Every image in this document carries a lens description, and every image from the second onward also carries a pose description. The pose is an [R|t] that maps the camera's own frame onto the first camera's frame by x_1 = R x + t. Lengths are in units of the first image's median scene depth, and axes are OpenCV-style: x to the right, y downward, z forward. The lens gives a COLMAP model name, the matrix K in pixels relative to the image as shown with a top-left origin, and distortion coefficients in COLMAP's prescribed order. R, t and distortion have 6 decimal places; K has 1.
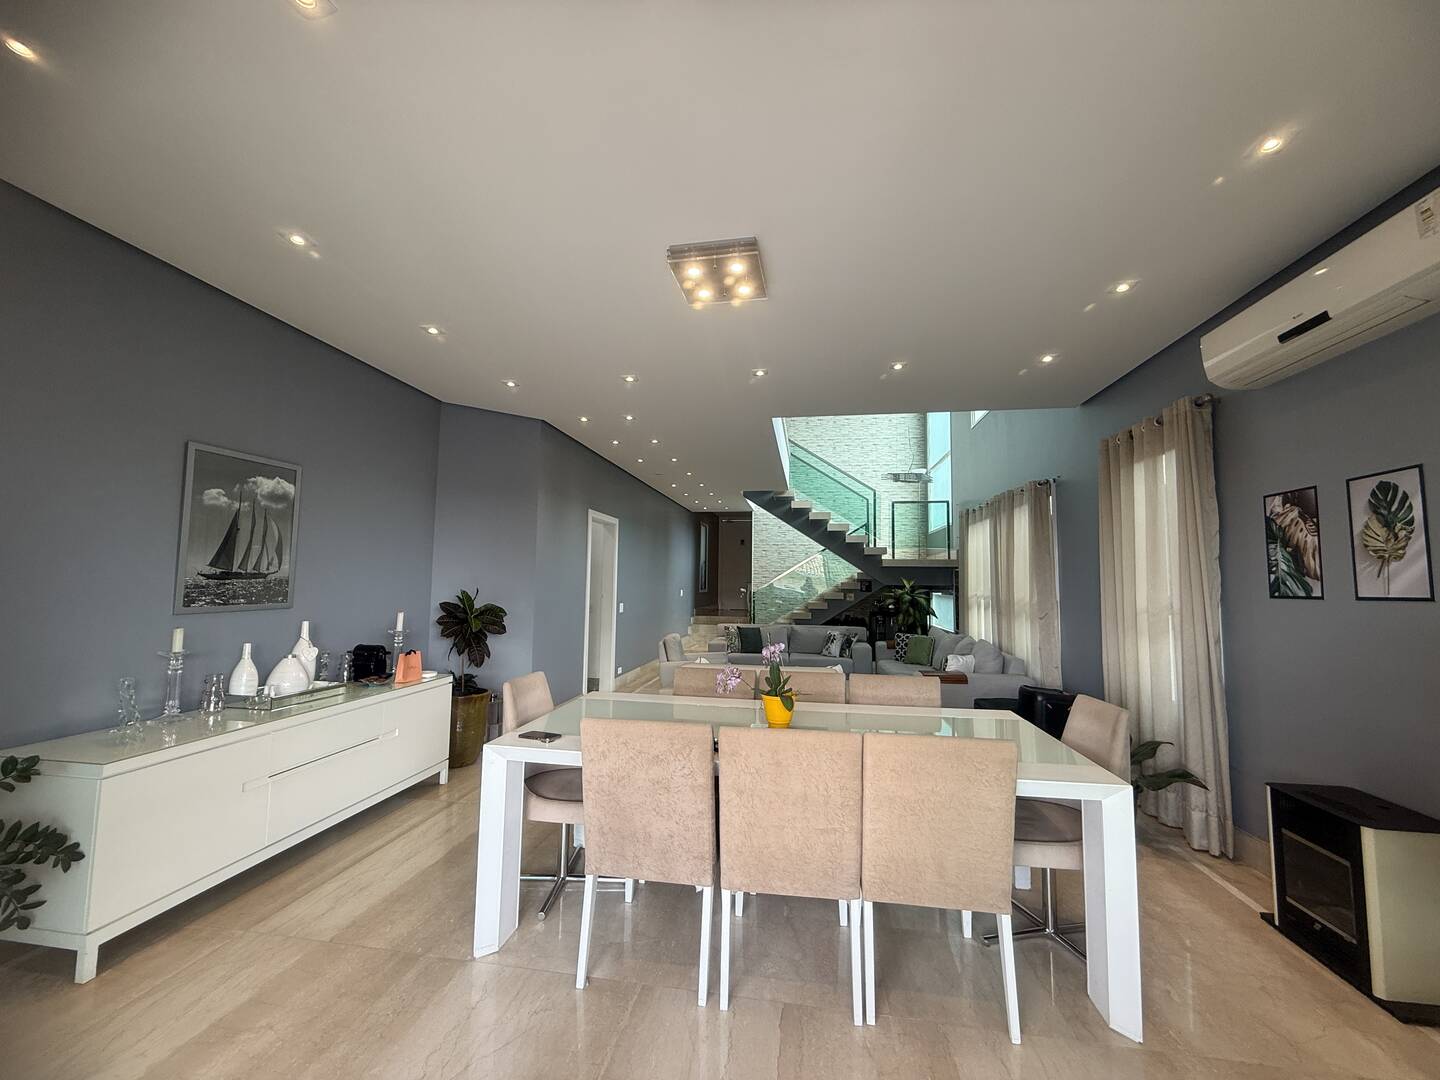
lens RADIAL K [[575.9, 0, 716.4], [0, 575.9, 539.0], [0, 0, 1]] dist [-0.000290, 0.000040]
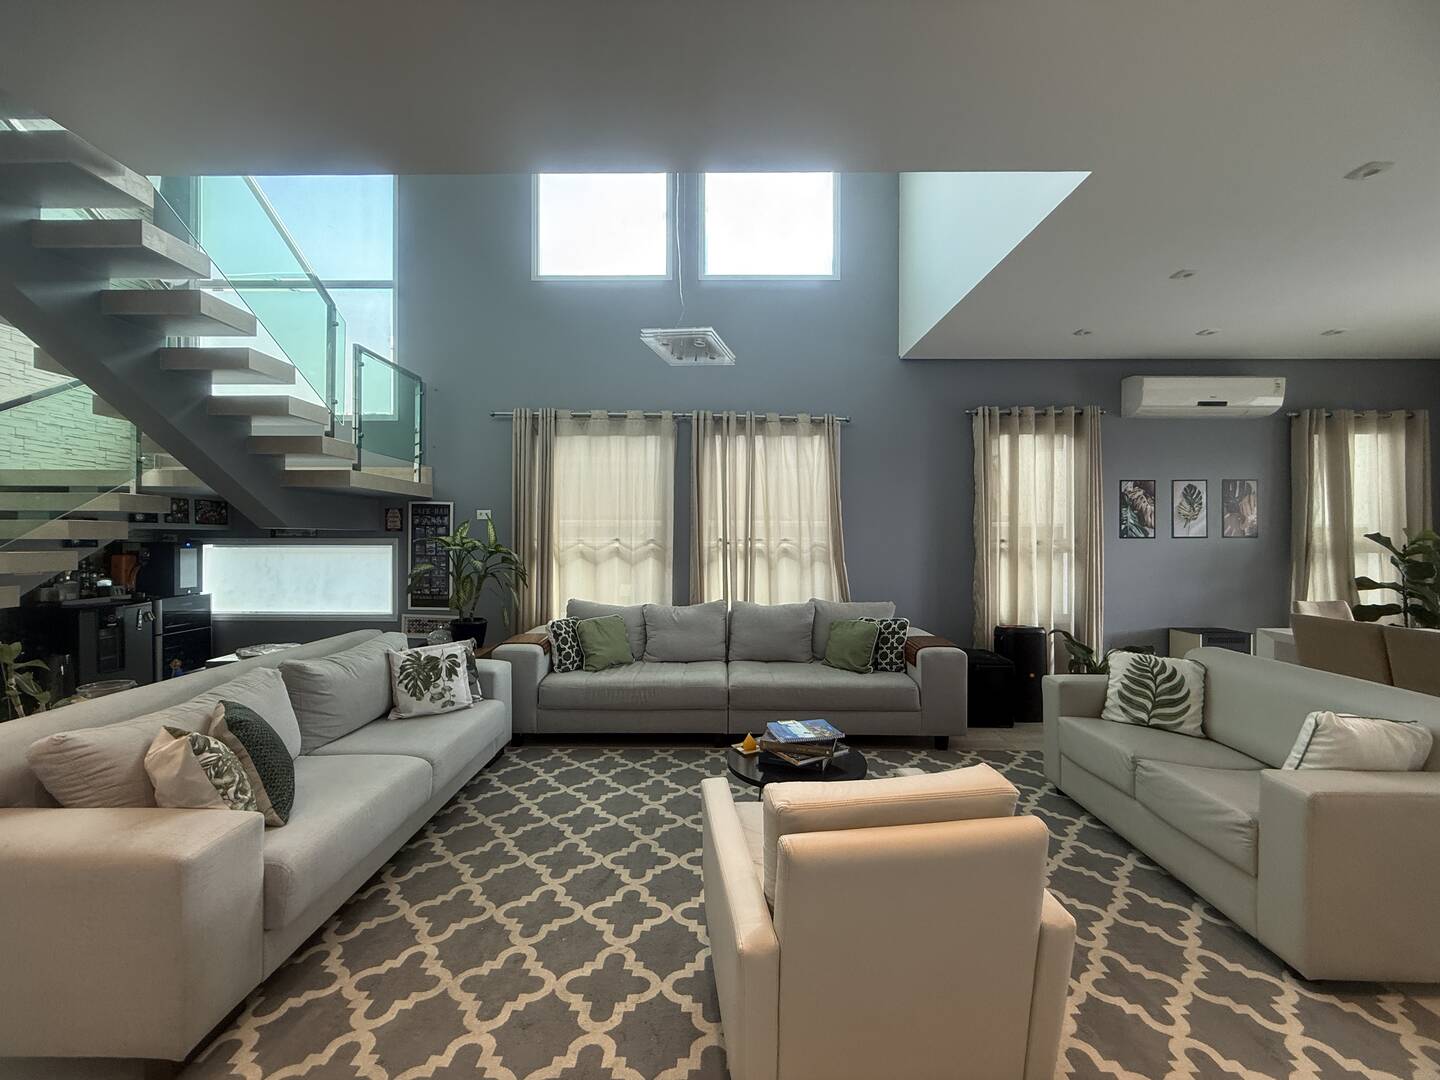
lens RADIAL K [[575.9, 0, 724.7], [0, 575.9, 541.3], [0, 0, 1]] dist [-0.000290, 0.000040]
pose [[-0.154932, -0.019354, 0.987736, -0.608408], [-0.082020, 0.996608, 0.006662, 0.205073], [-0.984515, -0.079982, -0.155994, 2.540489]]
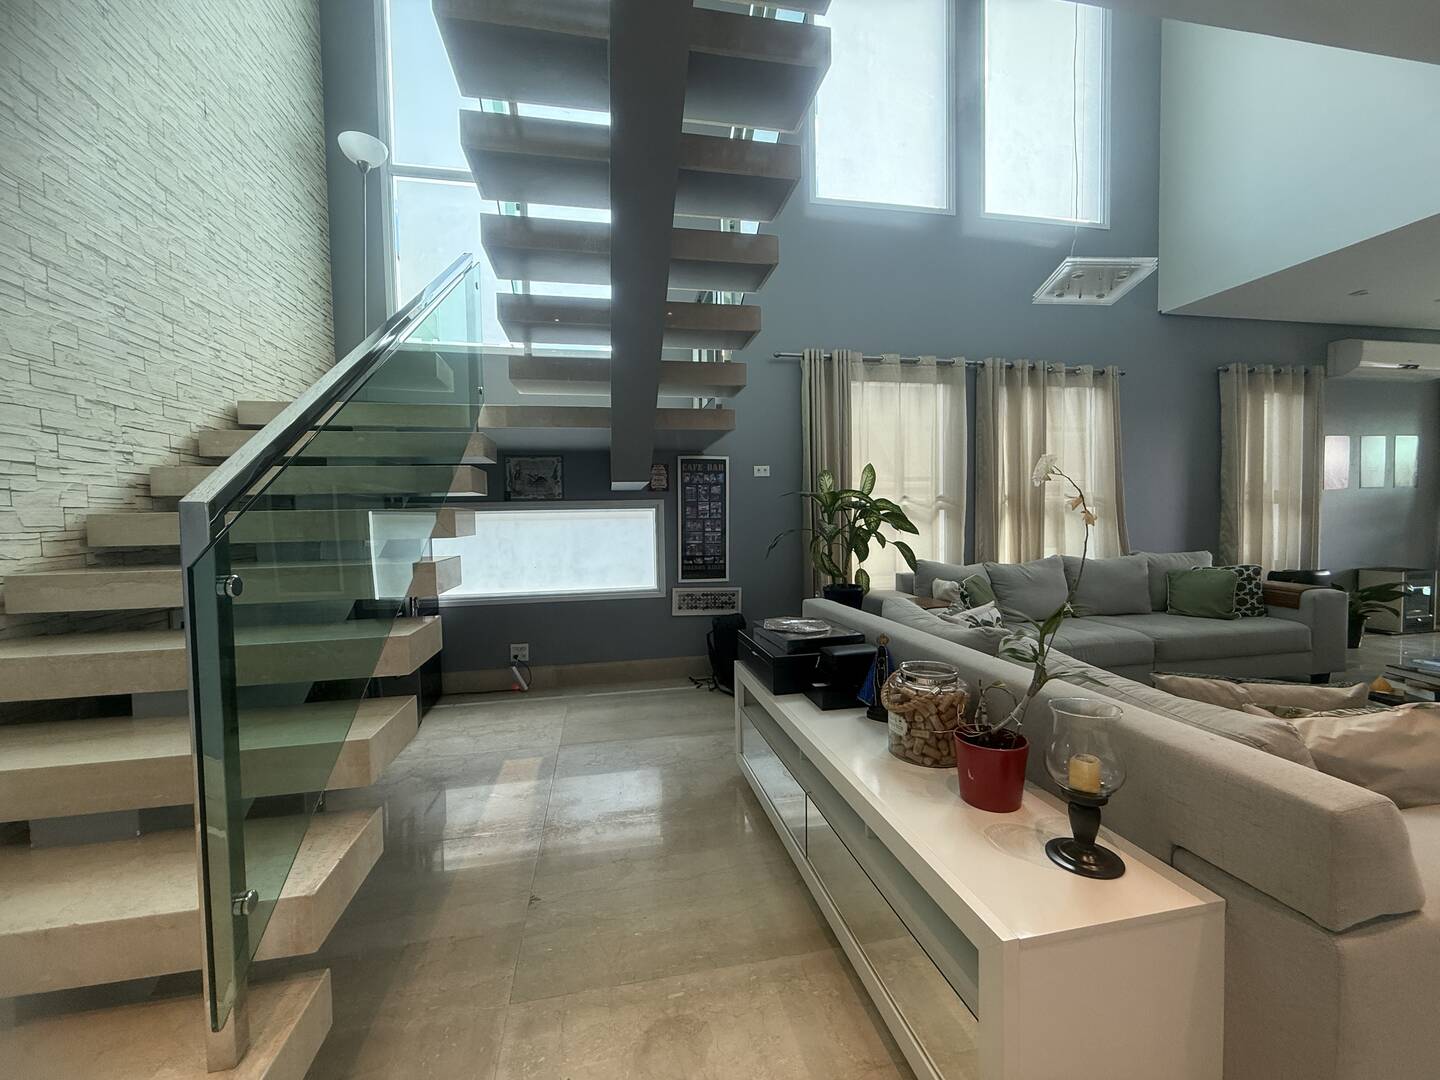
lens RADIAL K [[575.9, 0, 716.8], [0, 575.9, 542.8], [0, 0, 1]] dist [-0.000290, 0.000040]
pose [[-0.348546, -0.049459, 0.935986, -0.149534], [-0.058661, 0.997800, 0.030881, 0.352065], [-0.935454, -0.044142, -0.350680, 3.684300]]
